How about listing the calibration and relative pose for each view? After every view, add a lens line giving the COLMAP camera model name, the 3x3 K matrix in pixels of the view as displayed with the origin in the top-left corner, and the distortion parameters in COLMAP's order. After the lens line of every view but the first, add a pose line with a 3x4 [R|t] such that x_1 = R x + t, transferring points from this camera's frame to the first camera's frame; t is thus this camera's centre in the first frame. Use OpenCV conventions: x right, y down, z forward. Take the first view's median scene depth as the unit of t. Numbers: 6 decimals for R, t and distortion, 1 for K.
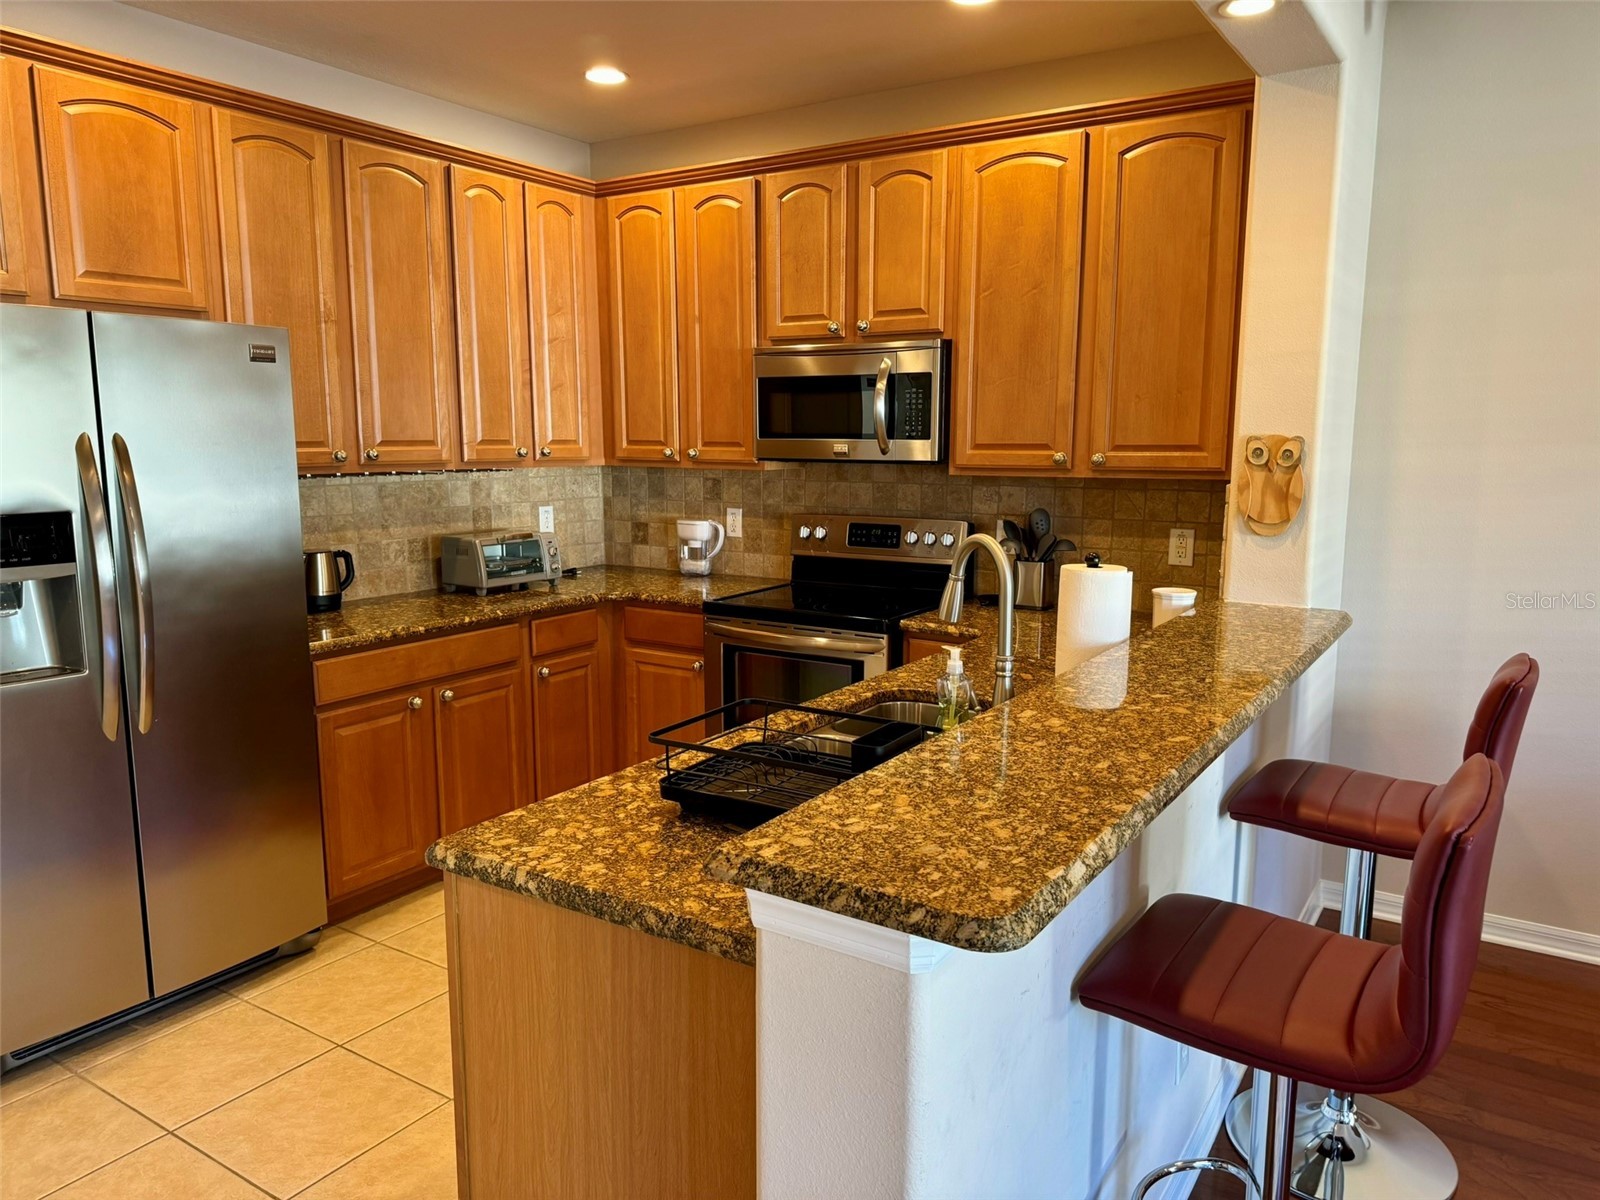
lens RADIAL K [[1120.1, 0, 800.0], [0, 1120.1, 600.0], [0, 0, 1]] dist [0.153954, -0.255492]
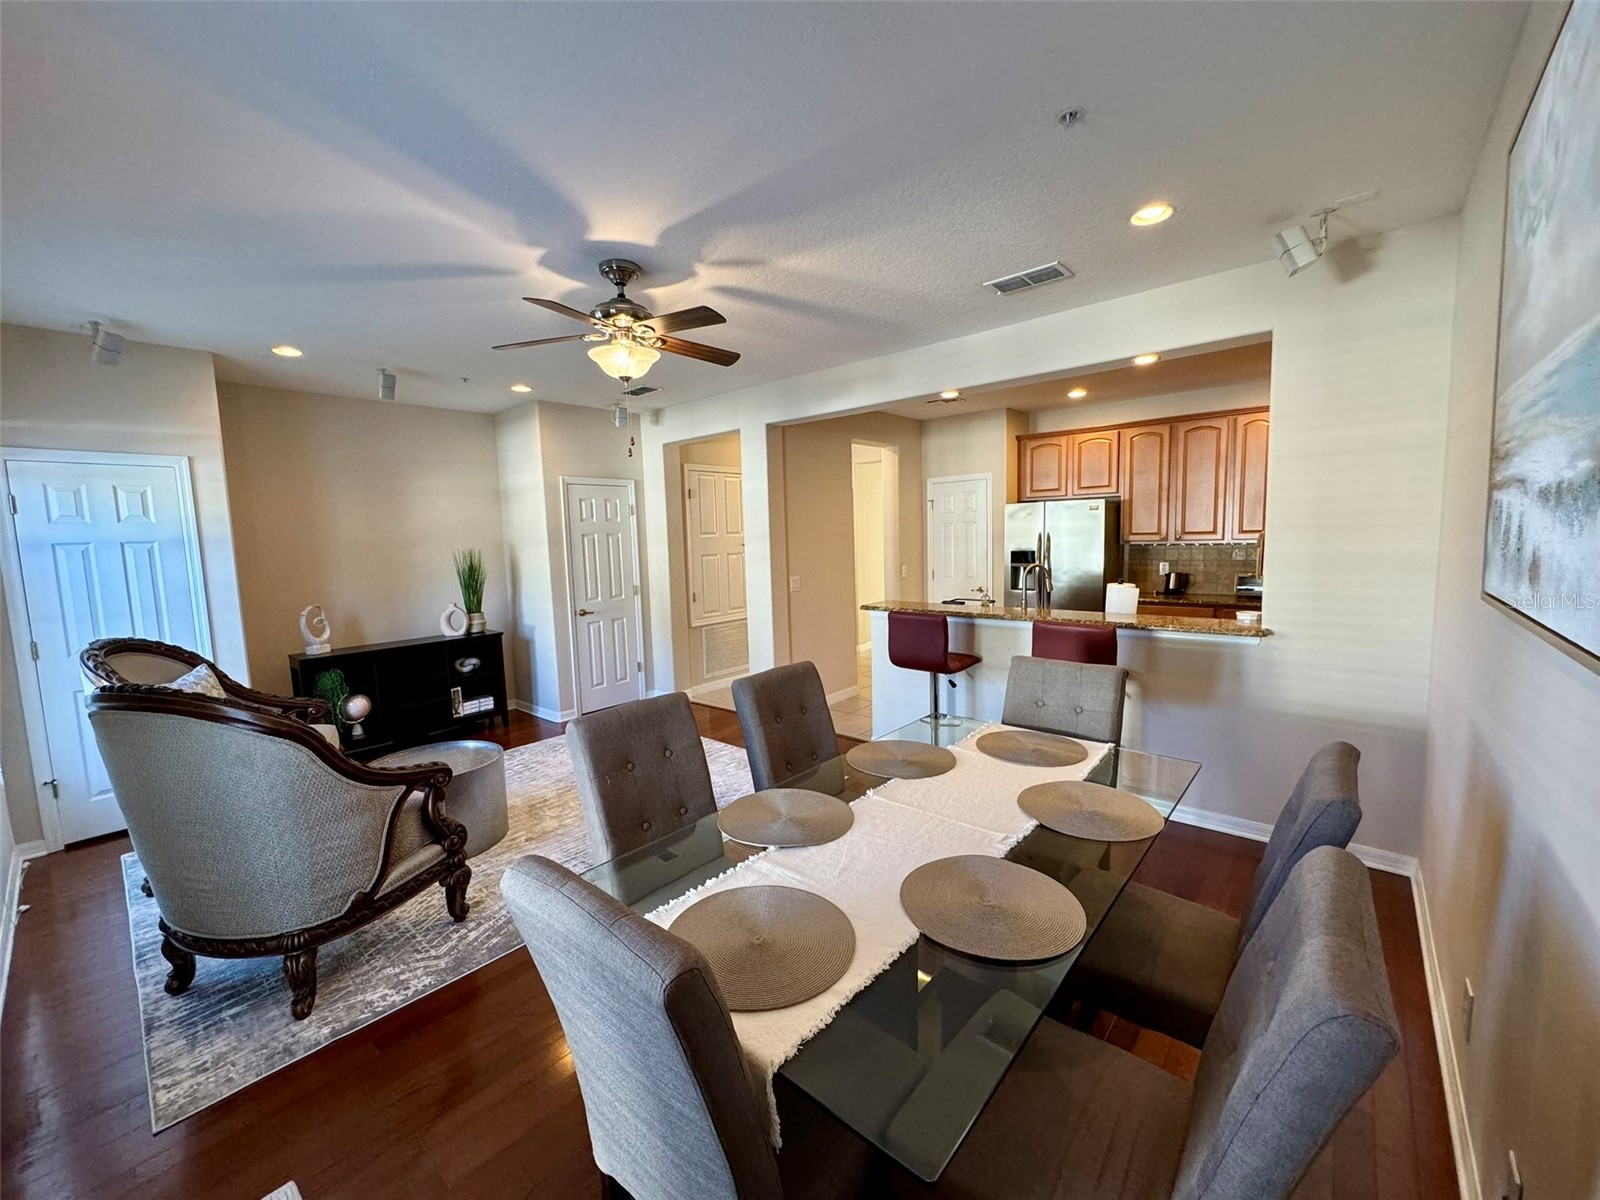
lens RADIAL K [[637.5, 0, 800.0], [0, 637.5, 600.0], [0, 0, 1]] dist [-0.002755, -0.000234]
pose [[-0.133953, 0.100755, -0.985852, 2.344054], [-0.122875, 0.985453, 0.117410, -0.097040], [0.983340, 0.136864, -0.119624, 0.620493]]
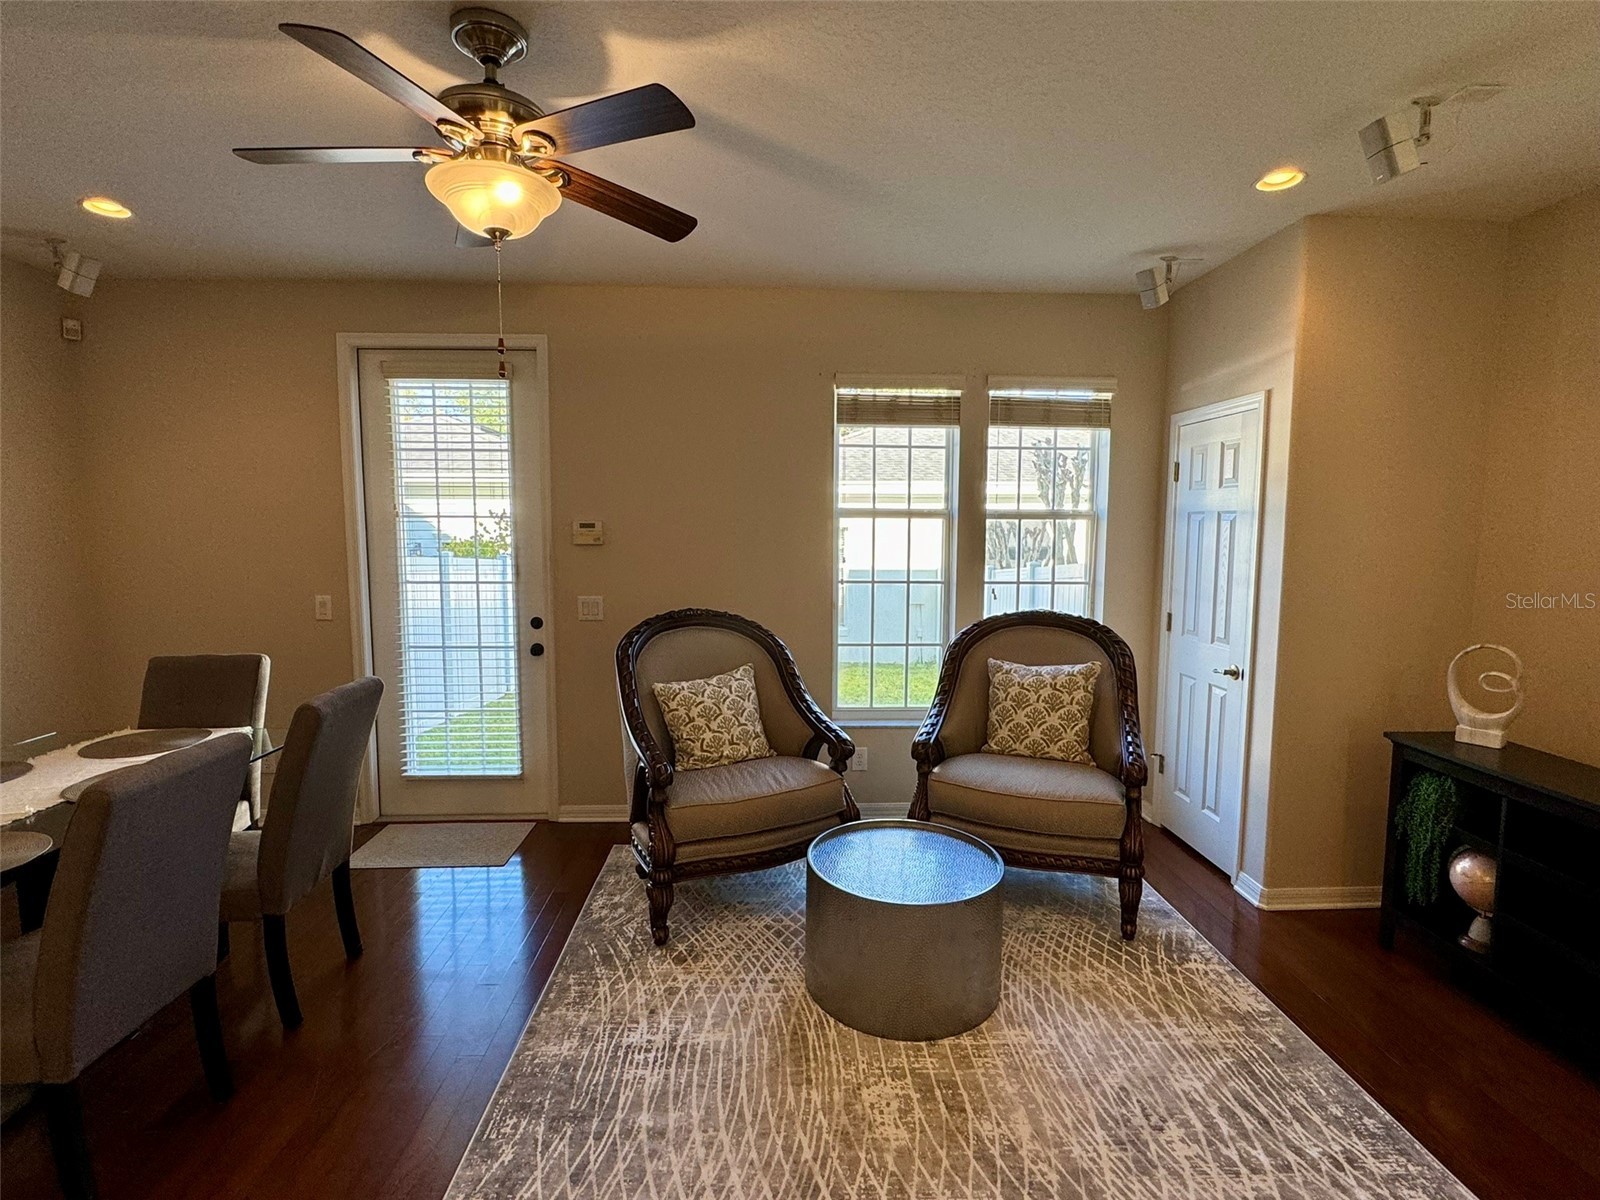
lens RADIAL K [[778.0, 0, 793.0], [0, 778.0, 598.5], [0, 0, 1]] dist [-0.000904, 0.000645]
pose [[-0.580913, -0.083127, 0.809710, -0.068767], [0.119458, 0.975294, 0.185829, -0.067456], [-0.805152, 0.204676, -0.556631, 0.332206]]
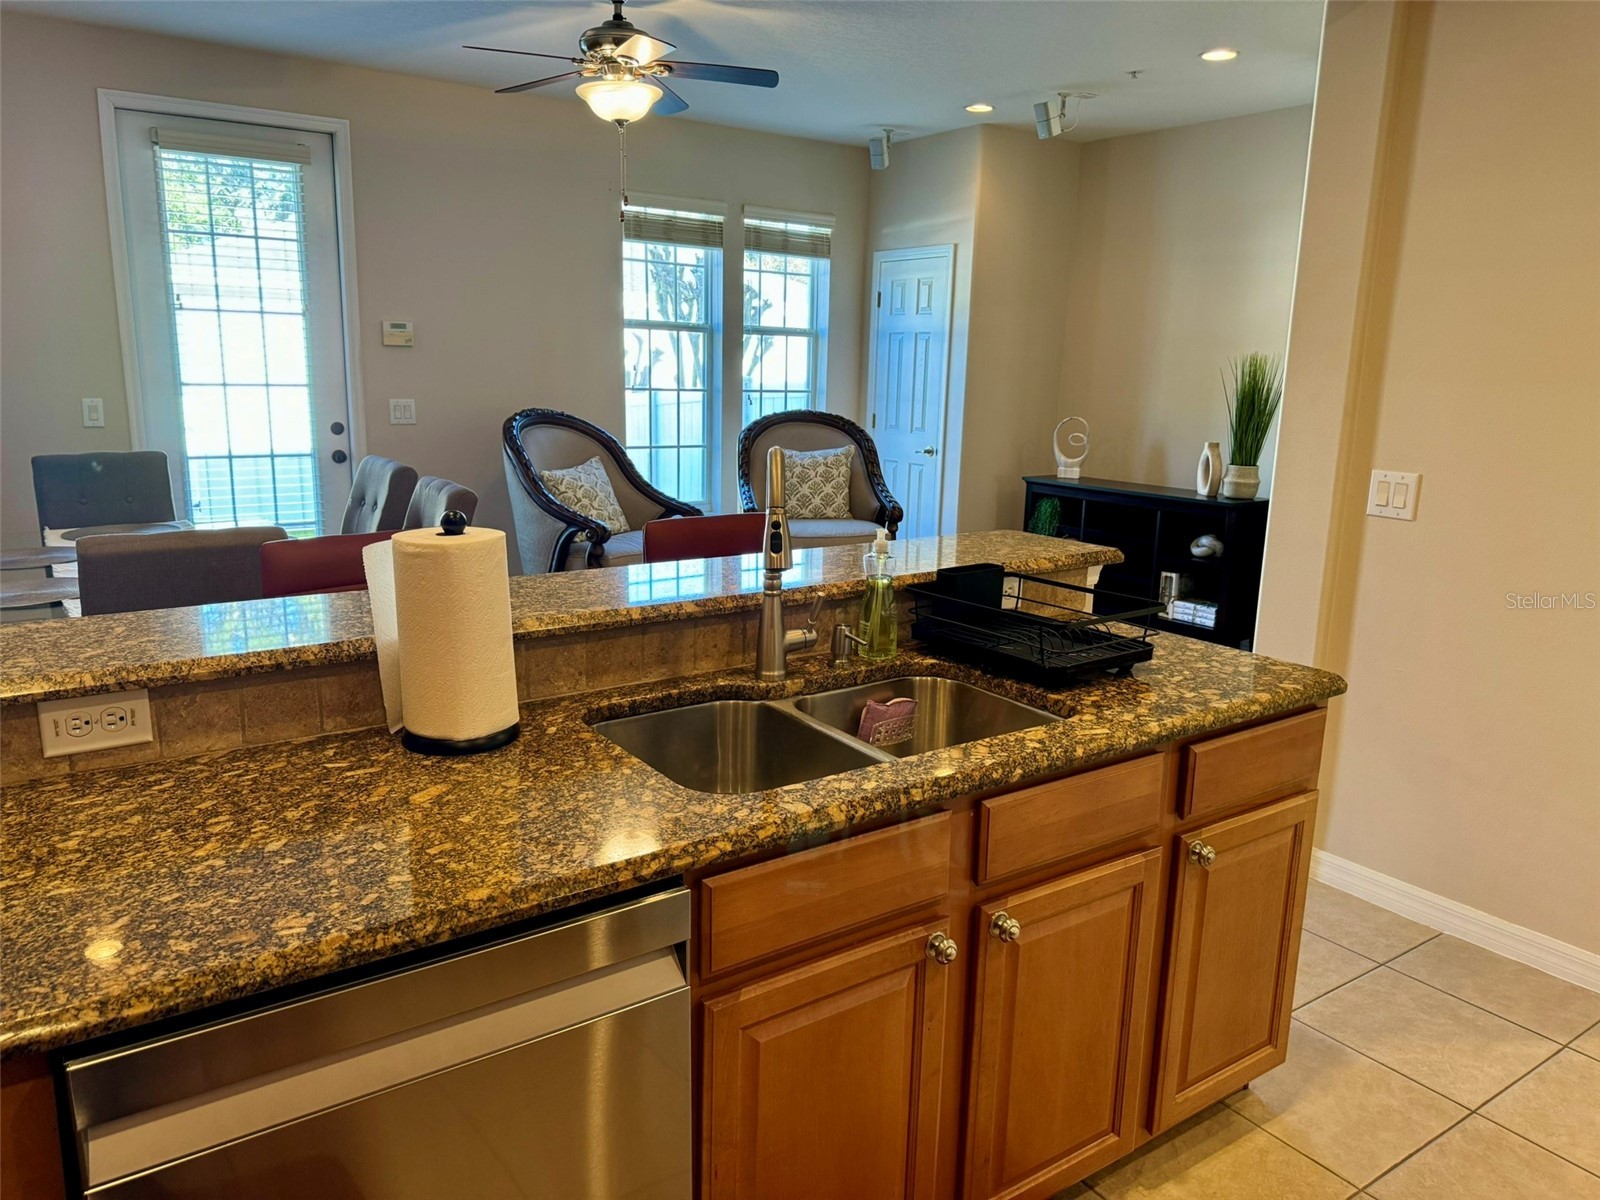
lens RADIAL K [[1120.1, 0, 800.0], [0, 1120.1, 600.0], [0, 0, 1]] dist [0.153954, -0.255492]
pose [[-0.927383, -0.103998, 0.359367, -0.185221], [0.030101, 0.936728, 0.348760, -0.269040], [-0.372900, 0.334252, -0.865576, 1.951372]]
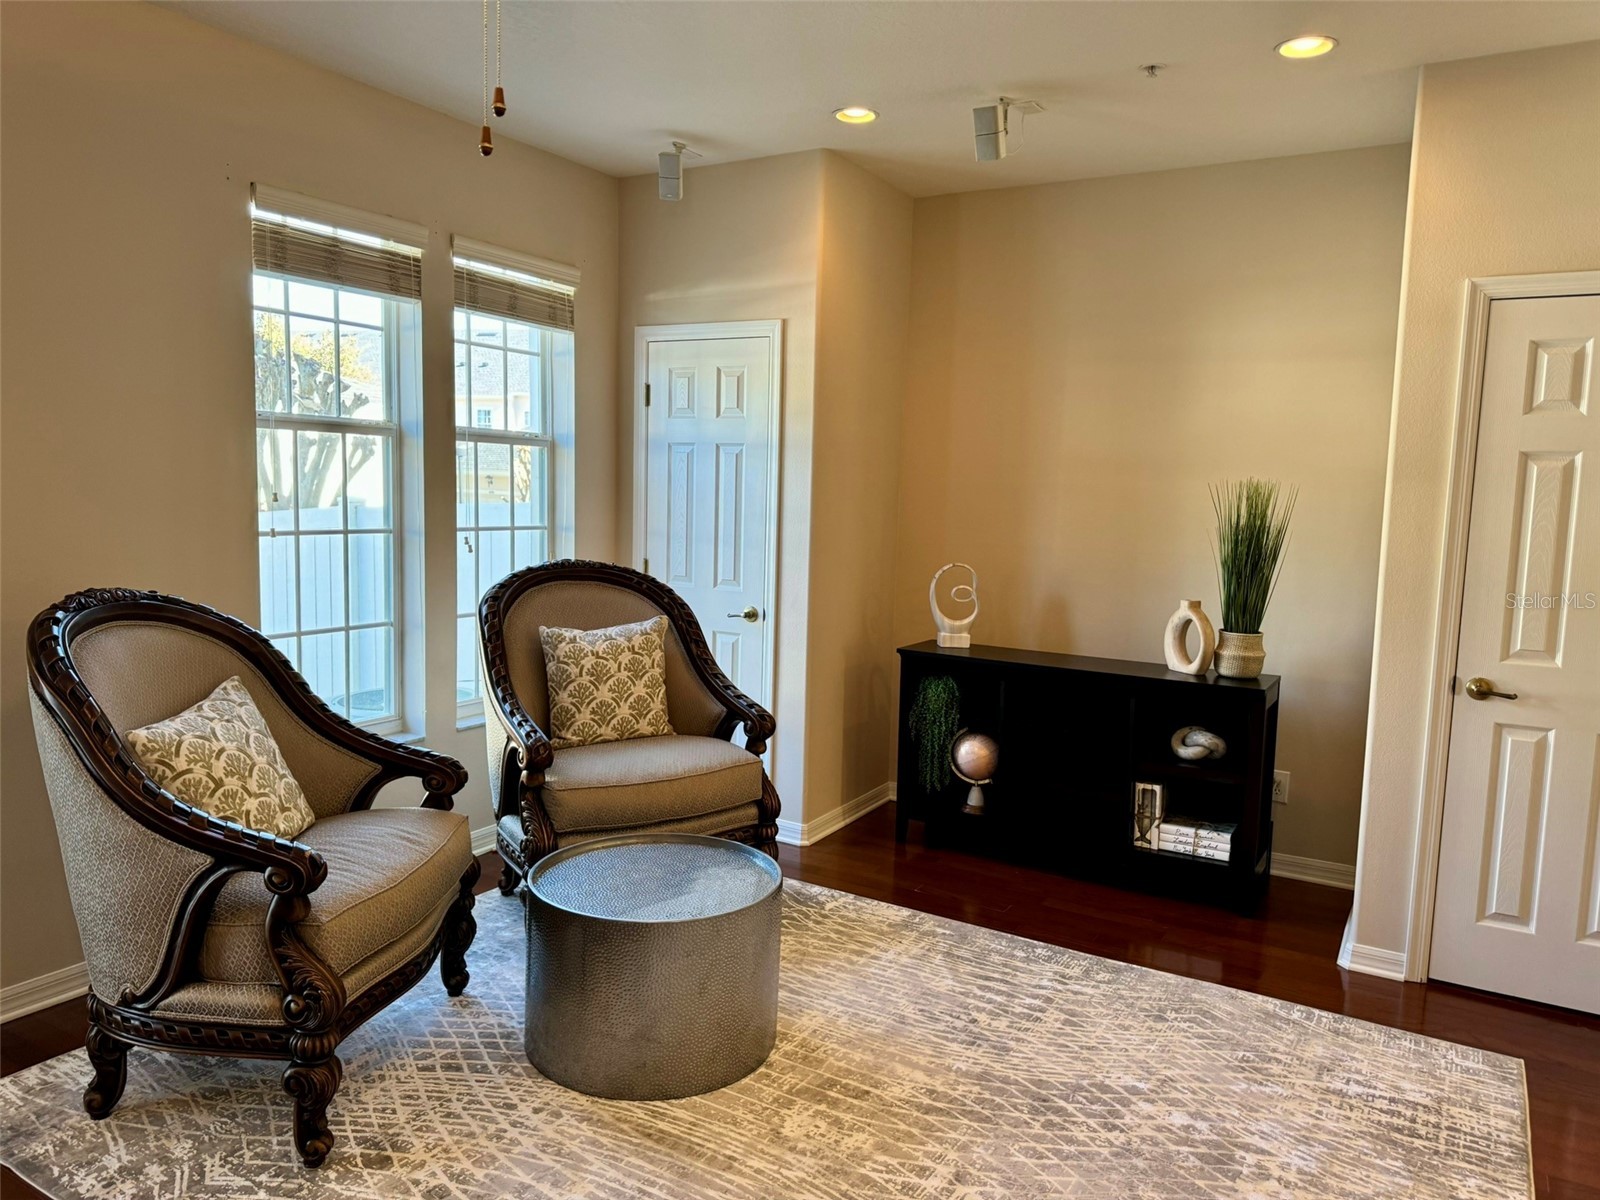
lens RADIAL K [[1120.1, 0, 800.0], [0, 1120.1, 600.0], [0, 0, 1]] dist [0.153954, -0.255492]
pose [[-0.998551, -0.027173, -0.046441, 0.752355], [-0.038275, 0.965352, 0.258131, -0.114333], [0.037817, 0.259534, -0.964993, 0.898383]]
